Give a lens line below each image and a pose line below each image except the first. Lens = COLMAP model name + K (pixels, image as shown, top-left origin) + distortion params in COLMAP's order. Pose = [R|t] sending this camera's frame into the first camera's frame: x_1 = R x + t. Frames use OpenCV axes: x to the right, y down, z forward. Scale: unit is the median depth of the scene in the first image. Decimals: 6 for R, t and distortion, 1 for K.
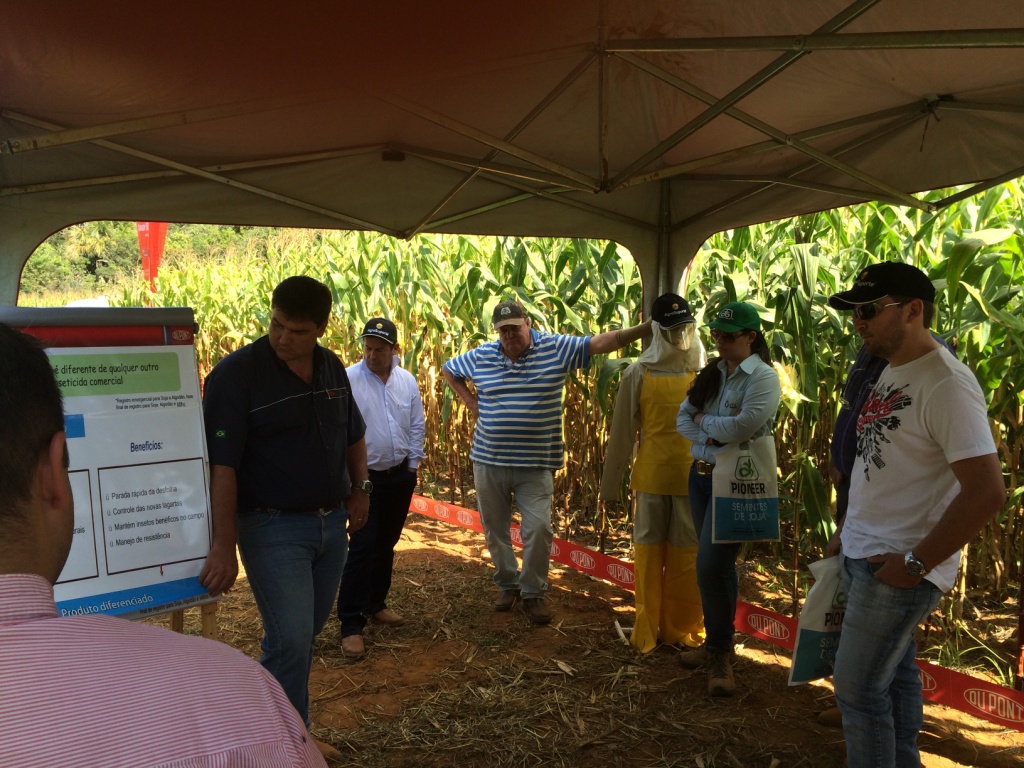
lens RADIAL K [[882.6, 0, 516.4], [0, 882.6, 393.7], [0, 0, 1]] dist [0.033244, -0.017999]
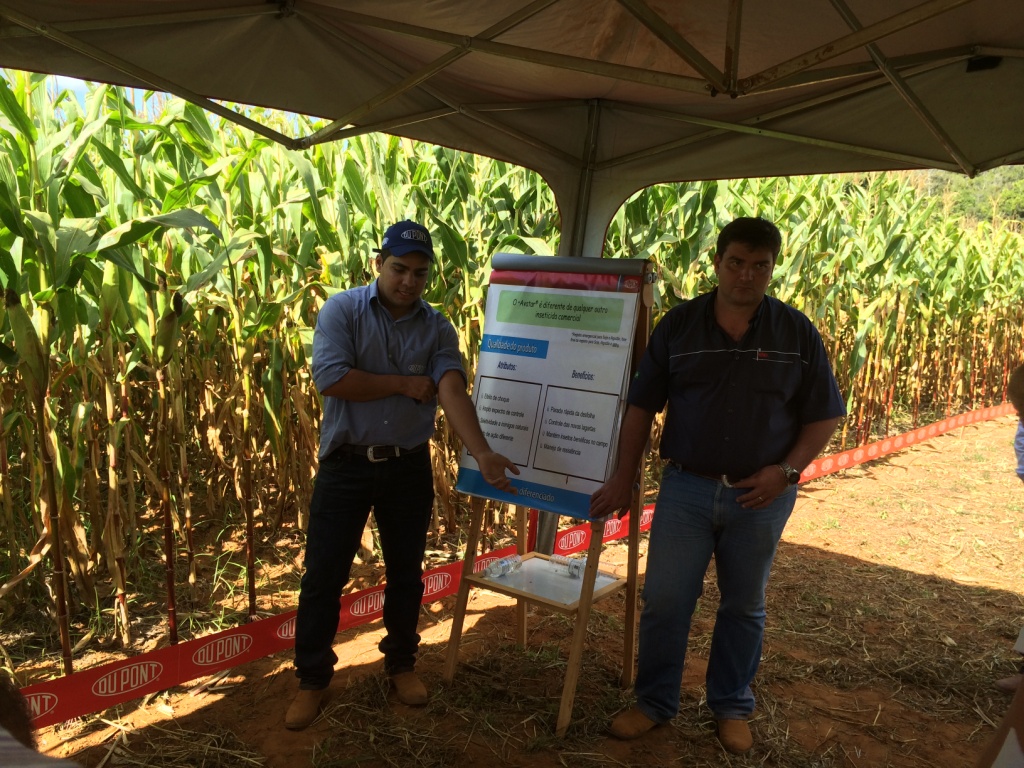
lens RADIAL K [[890.2, 0, 510.0], [0, 890.2, 400.7], [0, 0, 1]] dist [0.081578, -0.148120]
pose [[0.292836, 0.161255, -0.942467, 0.682886], [-0.125116, 0.983664, 0.129429, -0.049490], [0.947942, 0.080016, 0.308227, 0.542917]]
